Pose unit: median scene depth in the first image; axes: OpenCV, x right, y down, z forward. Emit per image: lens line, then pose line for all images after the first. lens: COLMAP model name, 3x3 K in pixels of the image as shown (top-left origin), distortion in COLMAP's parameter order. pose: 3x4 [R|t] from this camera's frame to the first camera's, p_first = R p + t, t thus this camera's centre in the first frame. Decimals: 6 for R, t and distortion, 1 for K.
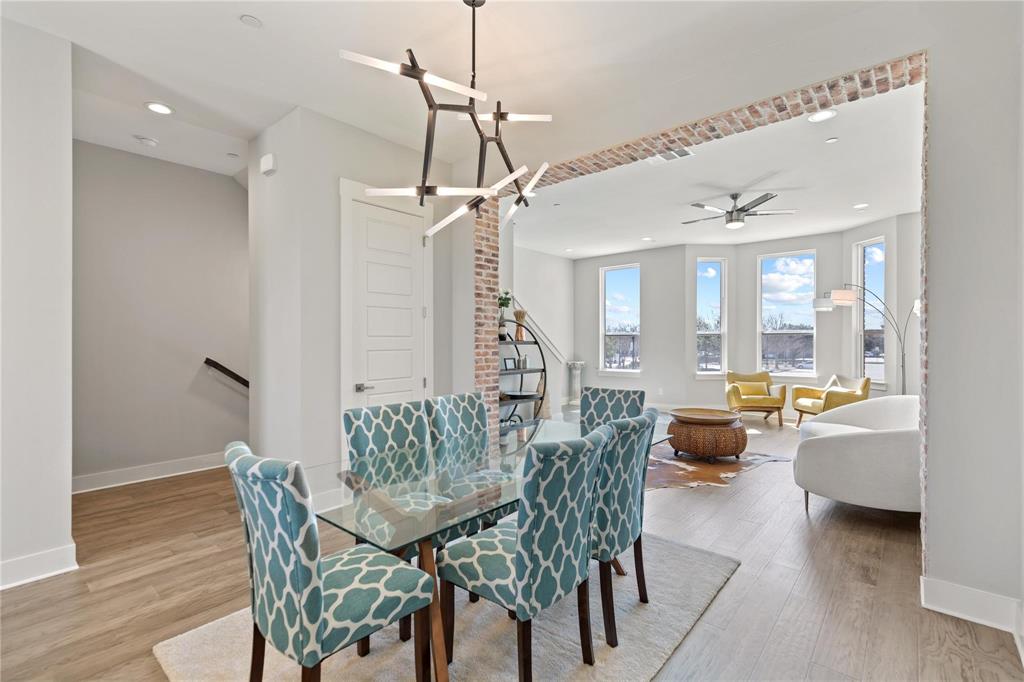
lens RADIAL K [[464.8, 0, 512.0], [0, 464.8, 341.0], [0, 0, 1]] dist [0.014947, -0.000031]
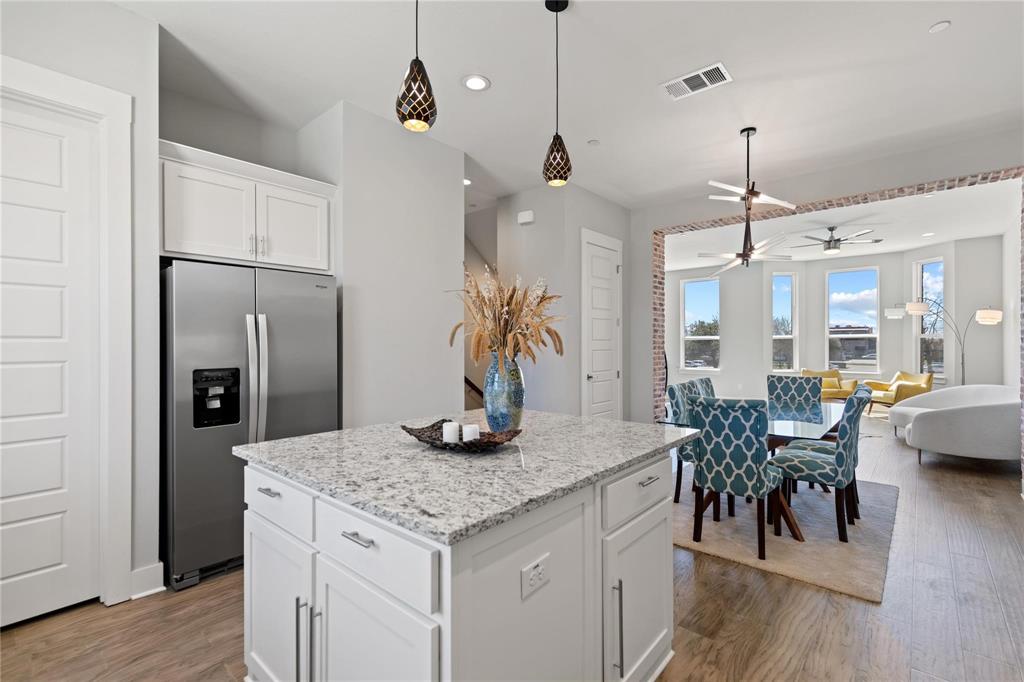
lens RADIAL K [[464.8, 0, 512.0], [0, 464.8, 341.0], [0, 0, 1]] dist [0.014947, -0.000031]
pose [[0.999979, -0.000521, -0.006479, -0.378983], [0.000488, 0.999987, -0.005079, -0.000214], [0.006482, 0.005076, 0.999966, -0.270591]]
